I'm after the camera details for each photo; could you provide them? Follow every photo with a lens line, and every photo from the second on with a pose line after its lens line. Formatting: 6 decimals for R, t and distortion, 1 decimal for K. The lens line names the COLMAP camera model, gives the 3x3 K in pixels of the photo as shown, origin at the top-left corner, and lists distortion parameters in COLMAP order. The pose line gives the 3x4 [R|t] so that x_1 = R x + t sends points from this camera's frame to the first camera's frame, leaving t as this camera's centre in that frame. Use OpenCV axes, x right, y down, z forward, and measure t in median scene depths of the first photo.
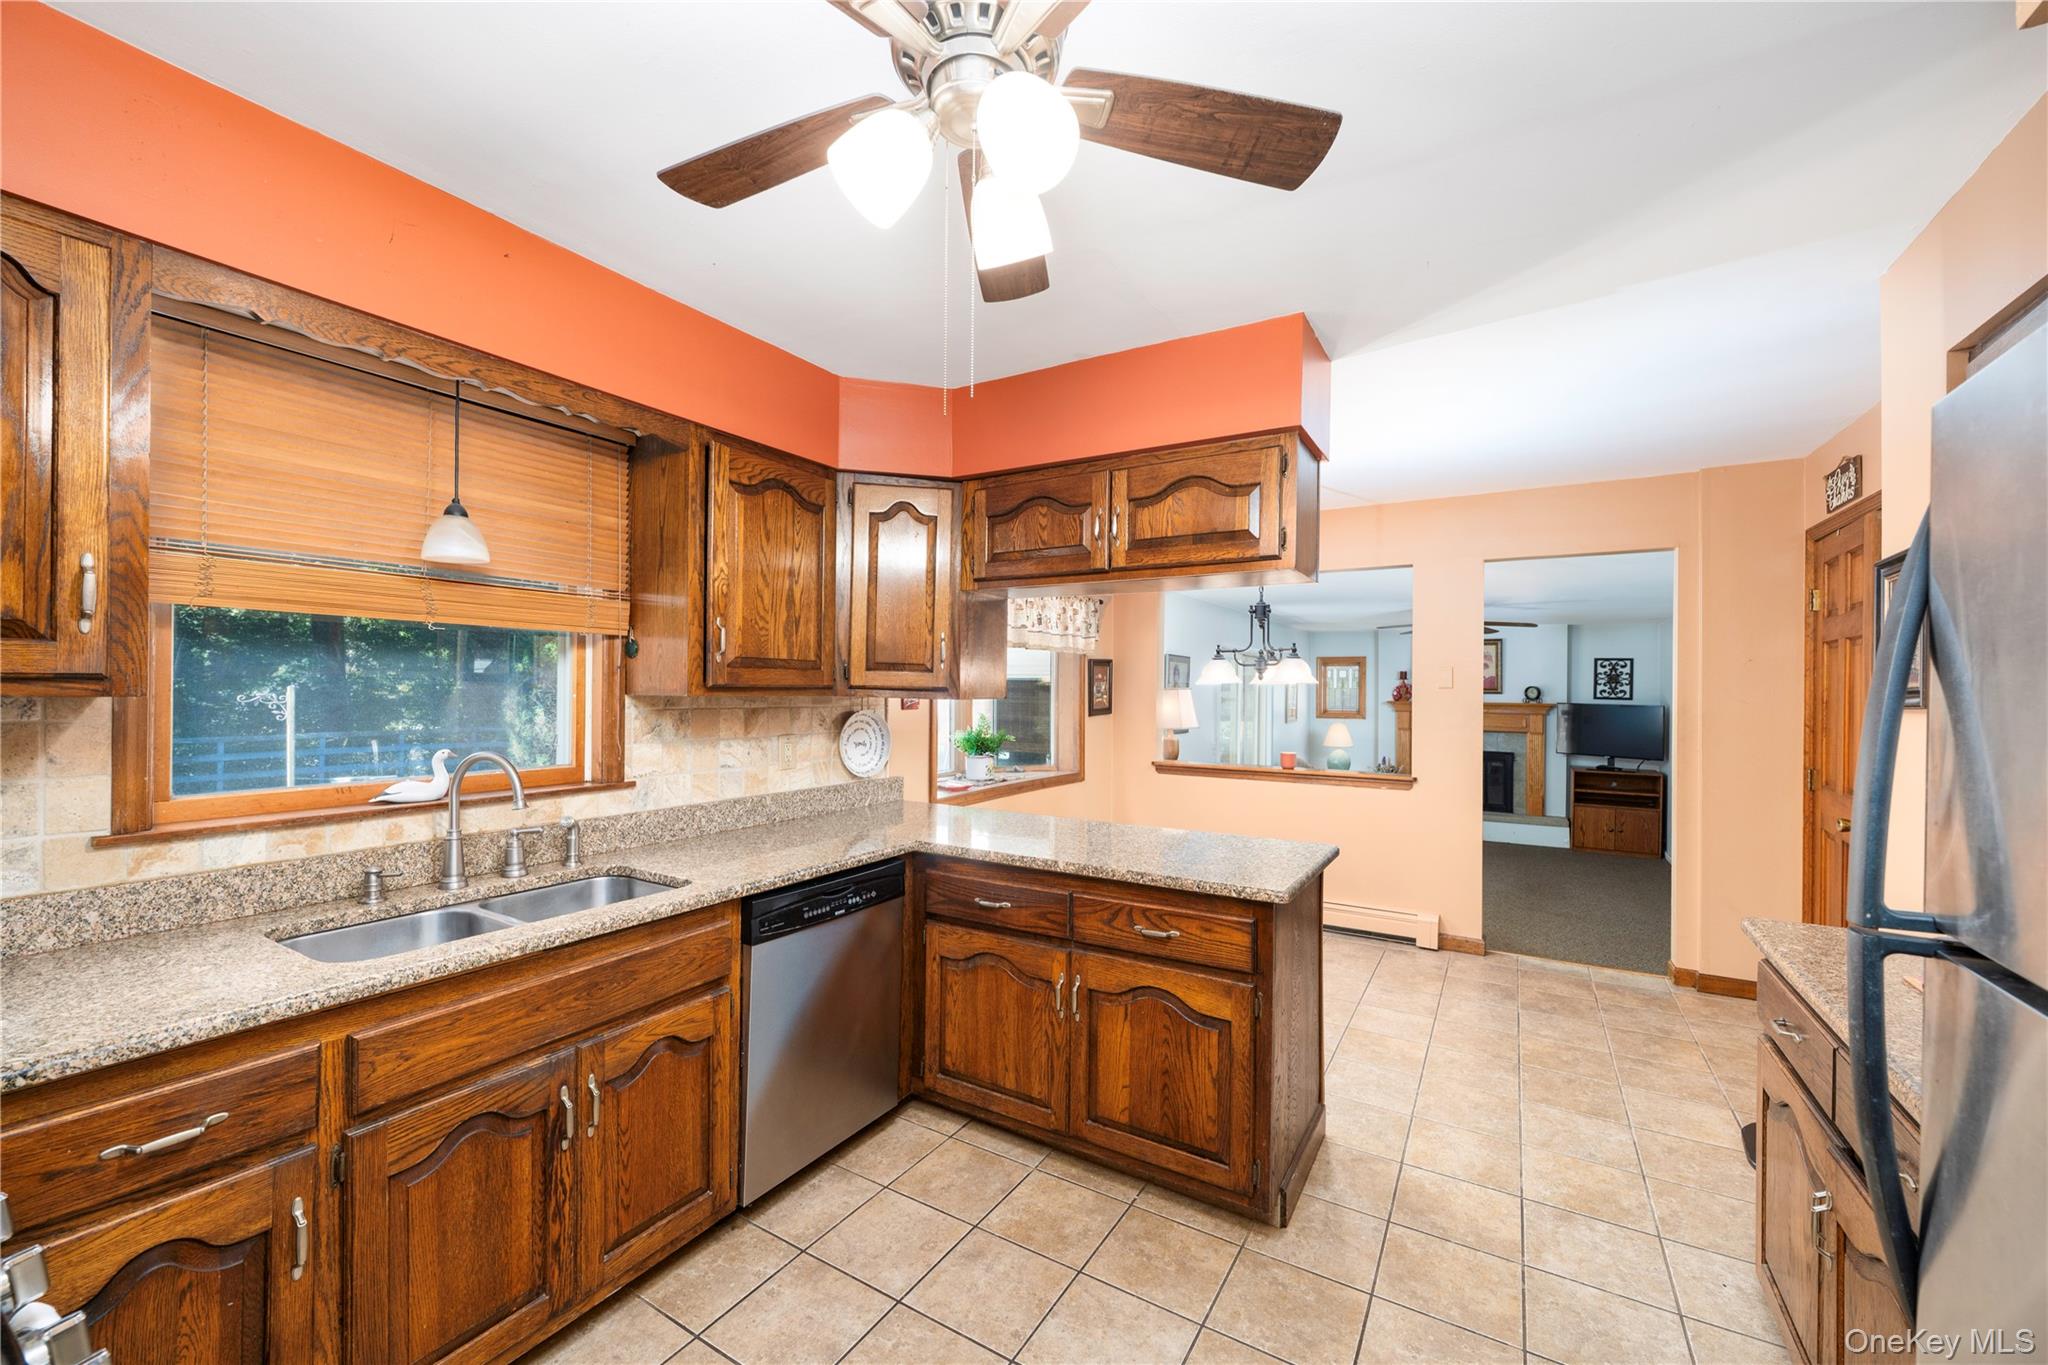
lens RADIAL K [[810.3, 0, 975.1], [0, 810.3, 693.3], [0, 0, 1]] dist [-0.000446, -0.000027]
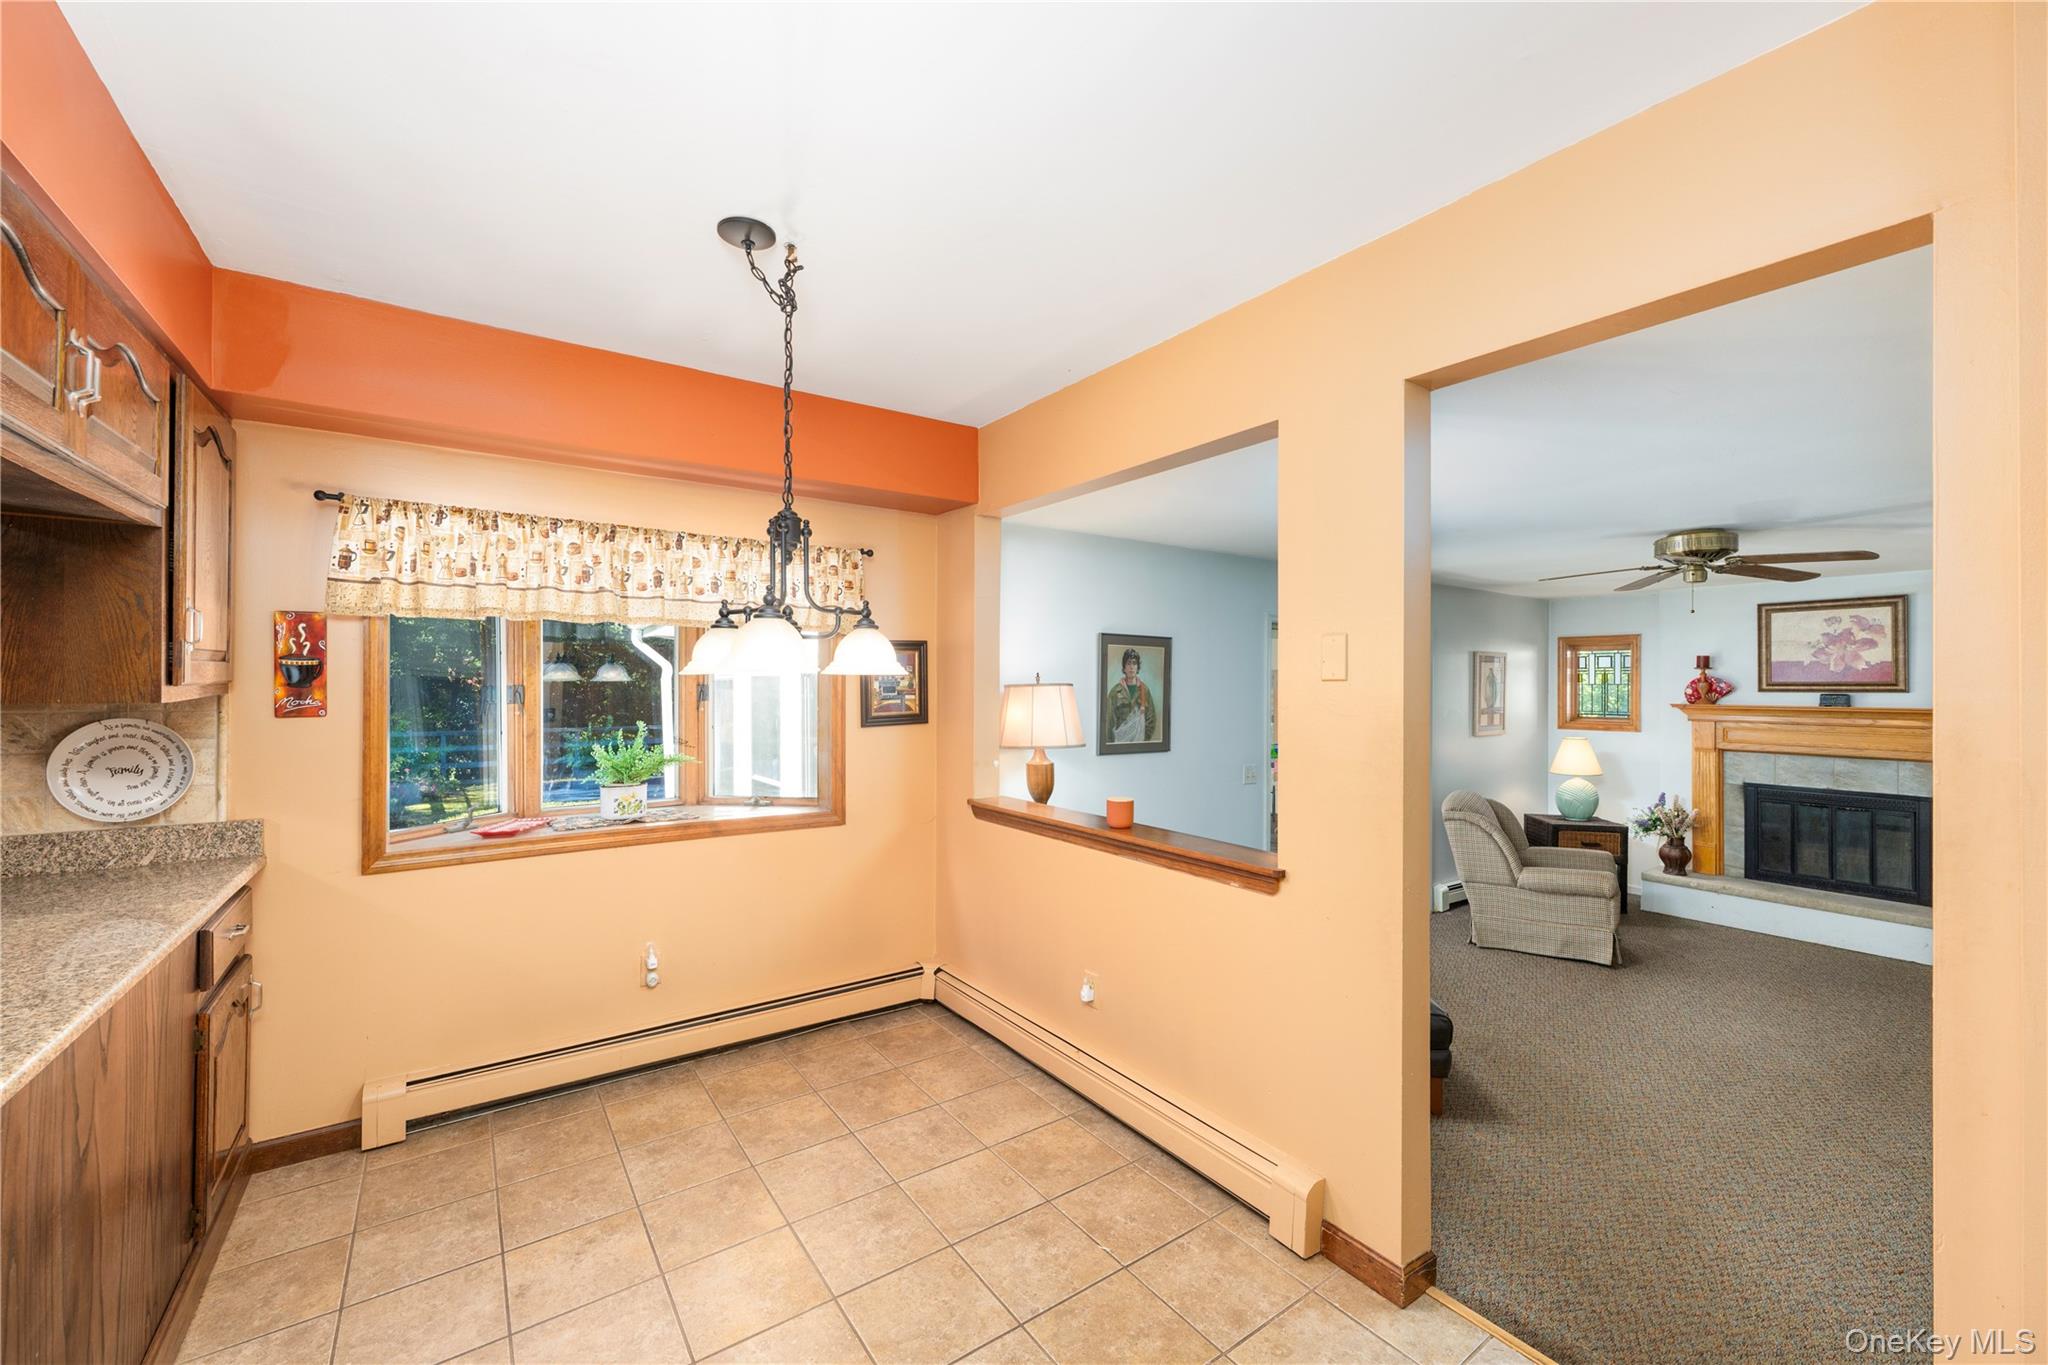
lens RADIAL K [[812.1, 0, 1024.0], [0, 812.1, 682.5], [0, 0, 1]] dist [0.000911, 0.000094]
pose [[0.925038, 0.004333, -0.379851, 0.524002], [-0.004861, 0.999988, -0.000432, -0.008211], [0.379844, 0.002246, 0.925048, 0.446267]]
